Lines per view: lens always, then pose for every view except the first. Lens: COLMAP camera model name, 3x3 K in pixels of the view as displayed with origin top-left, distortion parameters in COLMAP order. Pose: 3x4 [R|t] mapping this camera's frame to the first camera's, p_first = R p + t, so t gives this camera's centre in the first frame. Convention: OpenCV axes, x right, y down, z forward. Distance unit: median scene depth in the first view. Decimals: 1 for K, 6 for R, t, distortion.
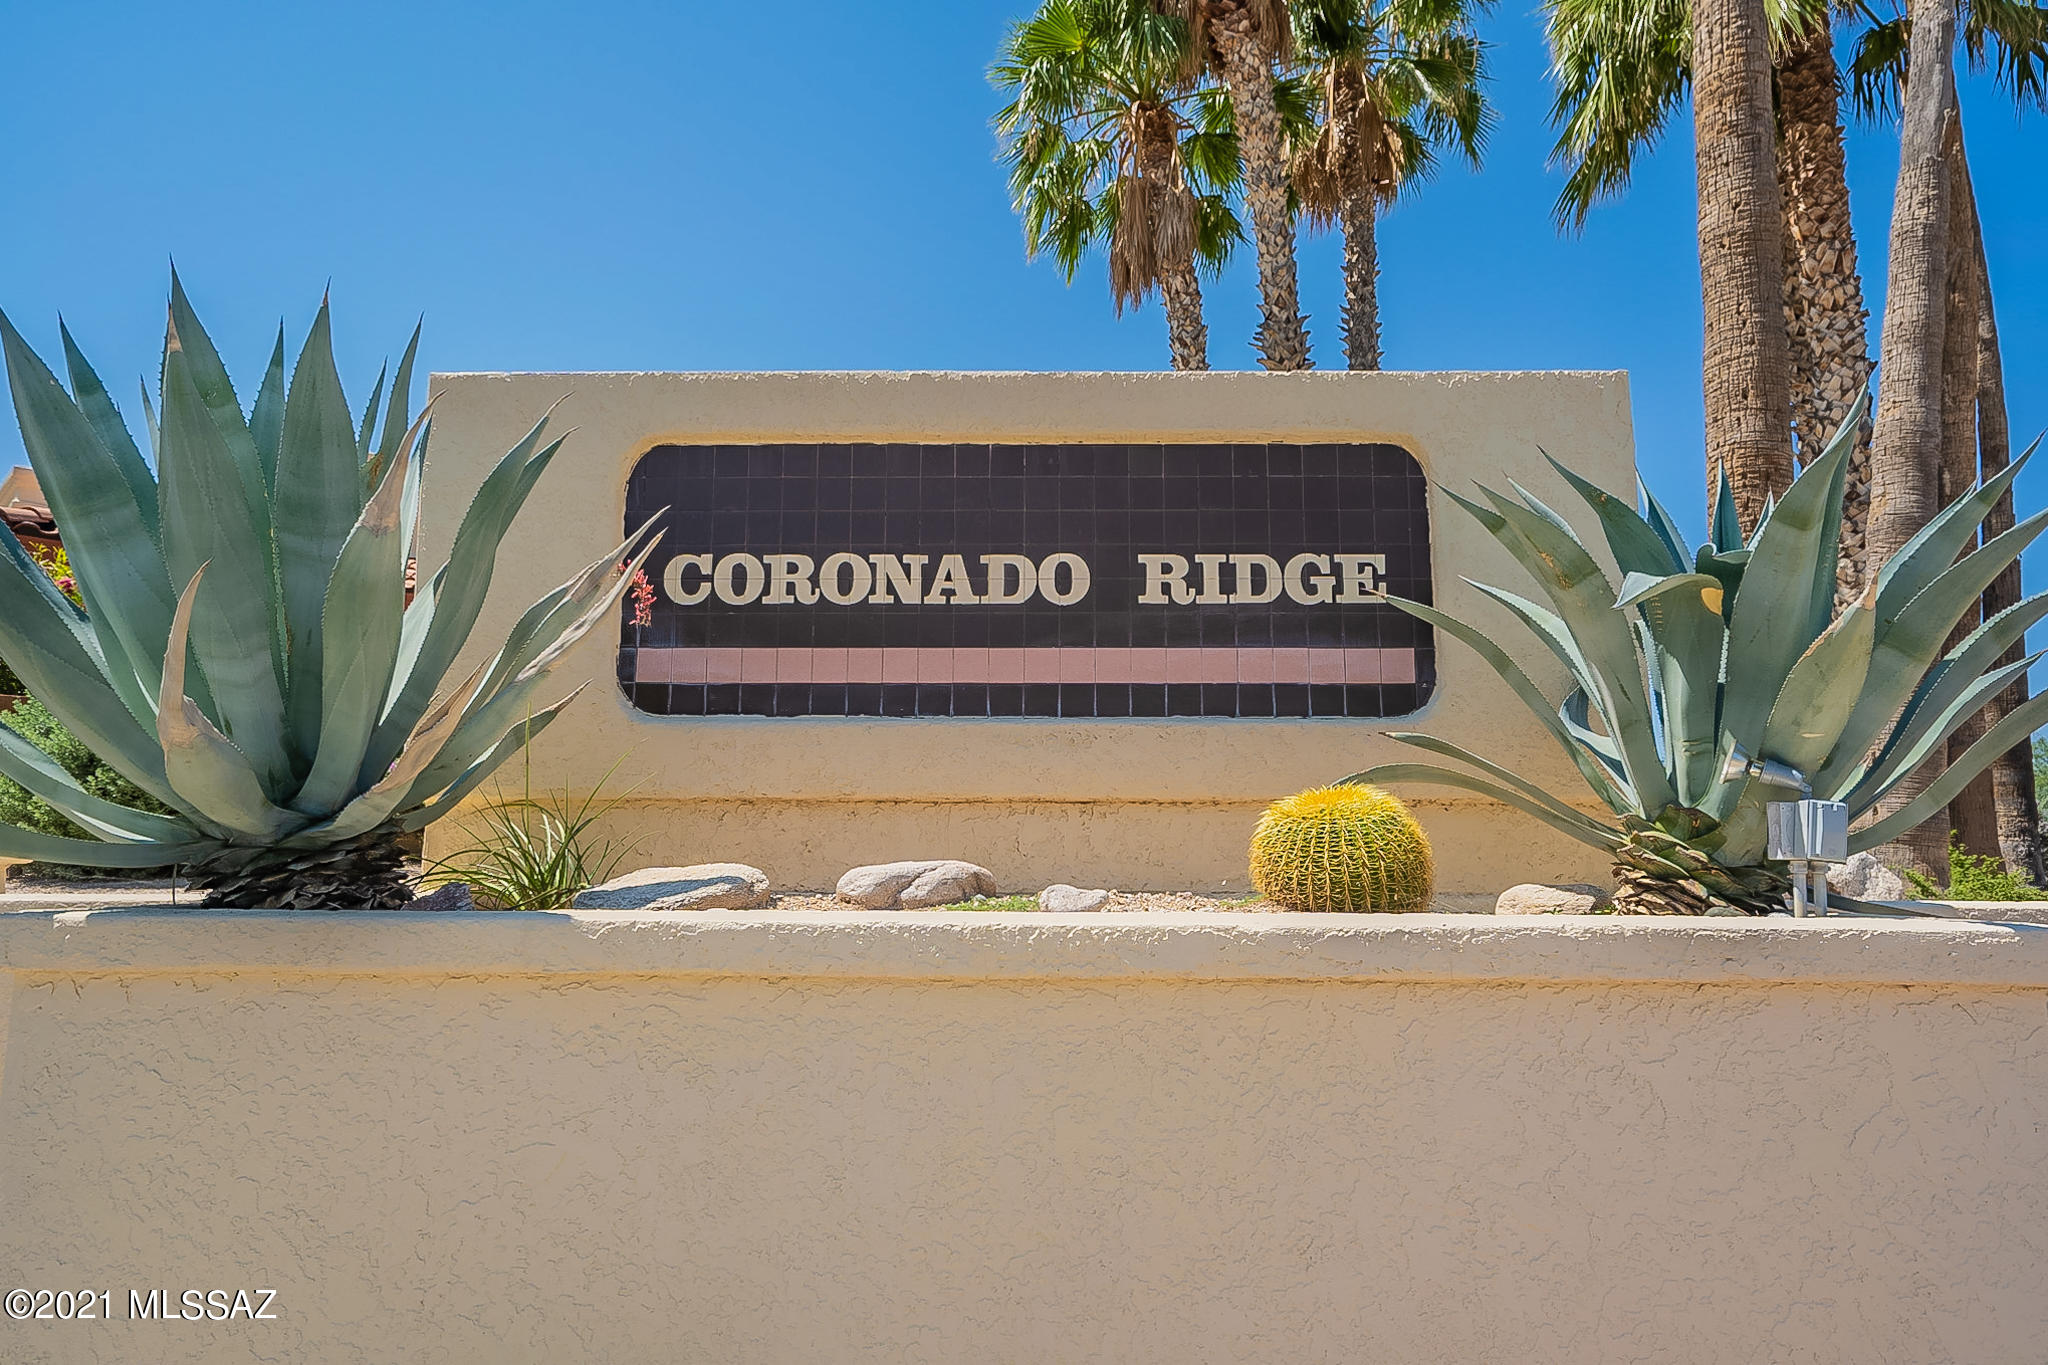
lens RADIAL K [[1231.5, 0, 1026.3], [0, 1231.5, 685.6], [0, 0, 1]] dist [0.003073, 0.001179]
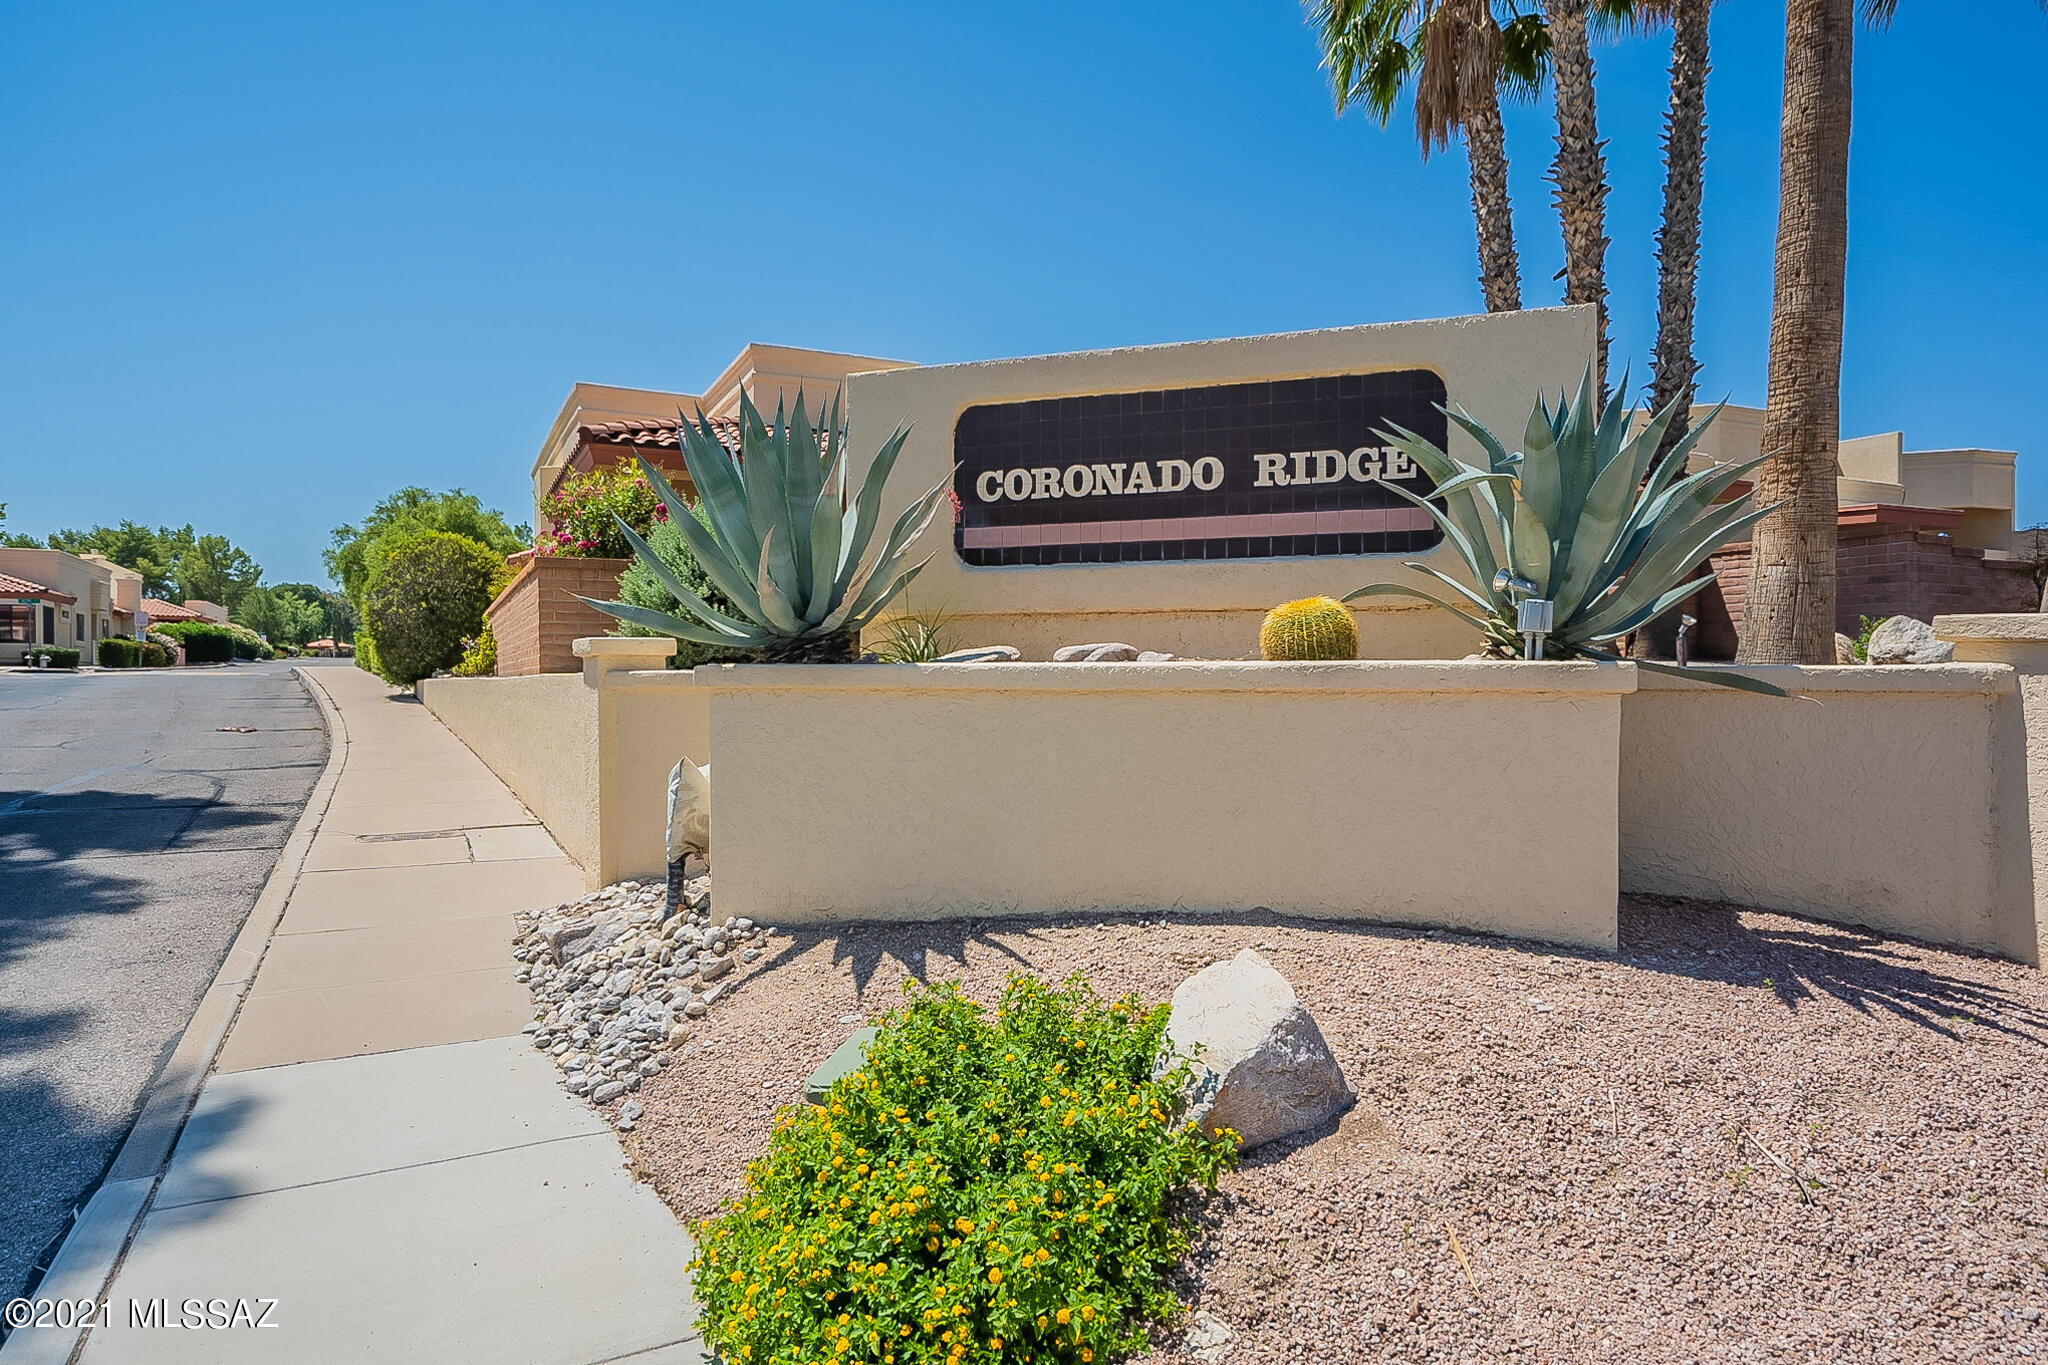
lens RADIAL K [[1231.5, 0, 1022.4], [0, 1231.5, 680.3], [0, 0, 1]] dist [0.003073, 0.001179]
pose [[0.946148, -0.003760, -0.323712, 0.322570], [0.049555, 0.989830, 0.133342, -0.045367], [0.319919, -0.142203, 0.936713, -0.630519]]
